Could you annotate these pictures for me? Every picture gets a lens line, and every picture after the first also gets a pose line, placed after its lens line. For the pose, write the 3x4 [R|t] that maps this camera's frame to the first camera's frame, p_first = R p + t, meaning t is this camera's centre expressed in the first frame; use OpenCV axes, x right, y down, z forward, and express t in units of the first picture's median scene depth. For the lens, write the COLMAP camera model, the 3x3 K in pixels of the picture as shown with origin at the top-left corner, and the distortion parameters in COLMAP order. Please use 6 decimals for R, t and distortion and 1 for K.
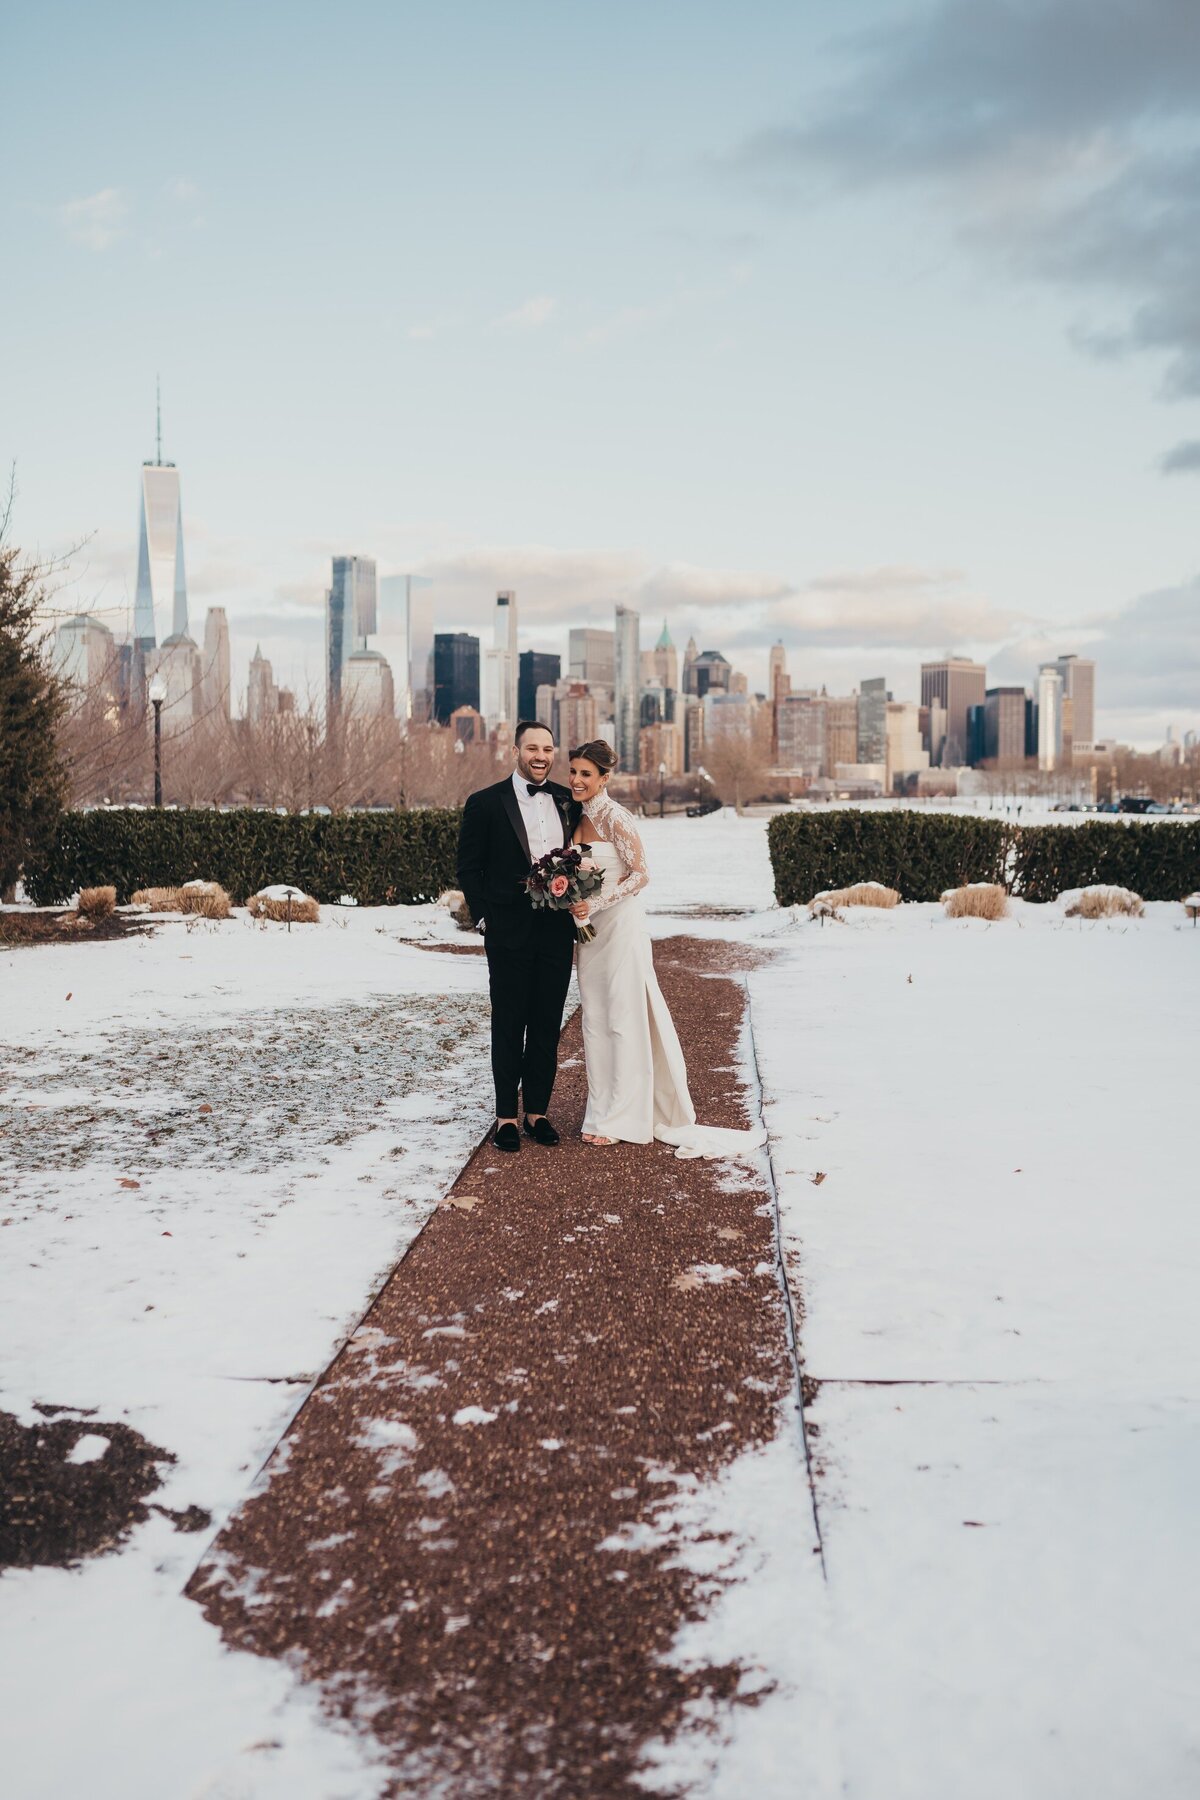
lens RADIAL K [[3634.3, 0, 600.0], [0, 3634.3, 900.0], [0, 0, 1]] dist [-0.010007, -0.009045]
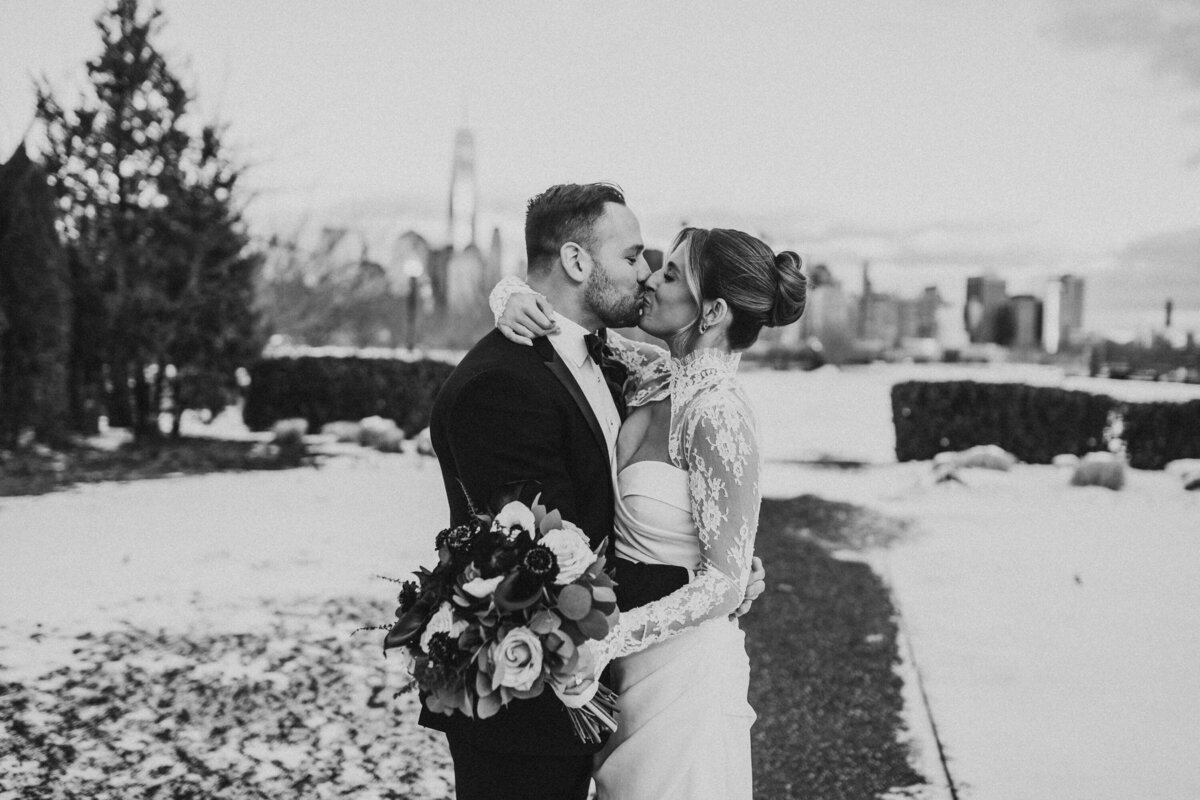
lens RADIAL K [[1225.0, 0, 600.0], [0, 1225.0, 400.0], [0, 0, 1]] dist [-0.021183, -0.004248]
pose [[0.992264, 0.038016, -0.118185, 0.003858], [-0.037346, 0.999271, 0.007878, -0.016657], [0.118398, -0.003403, 0.992960, 0.625489]]
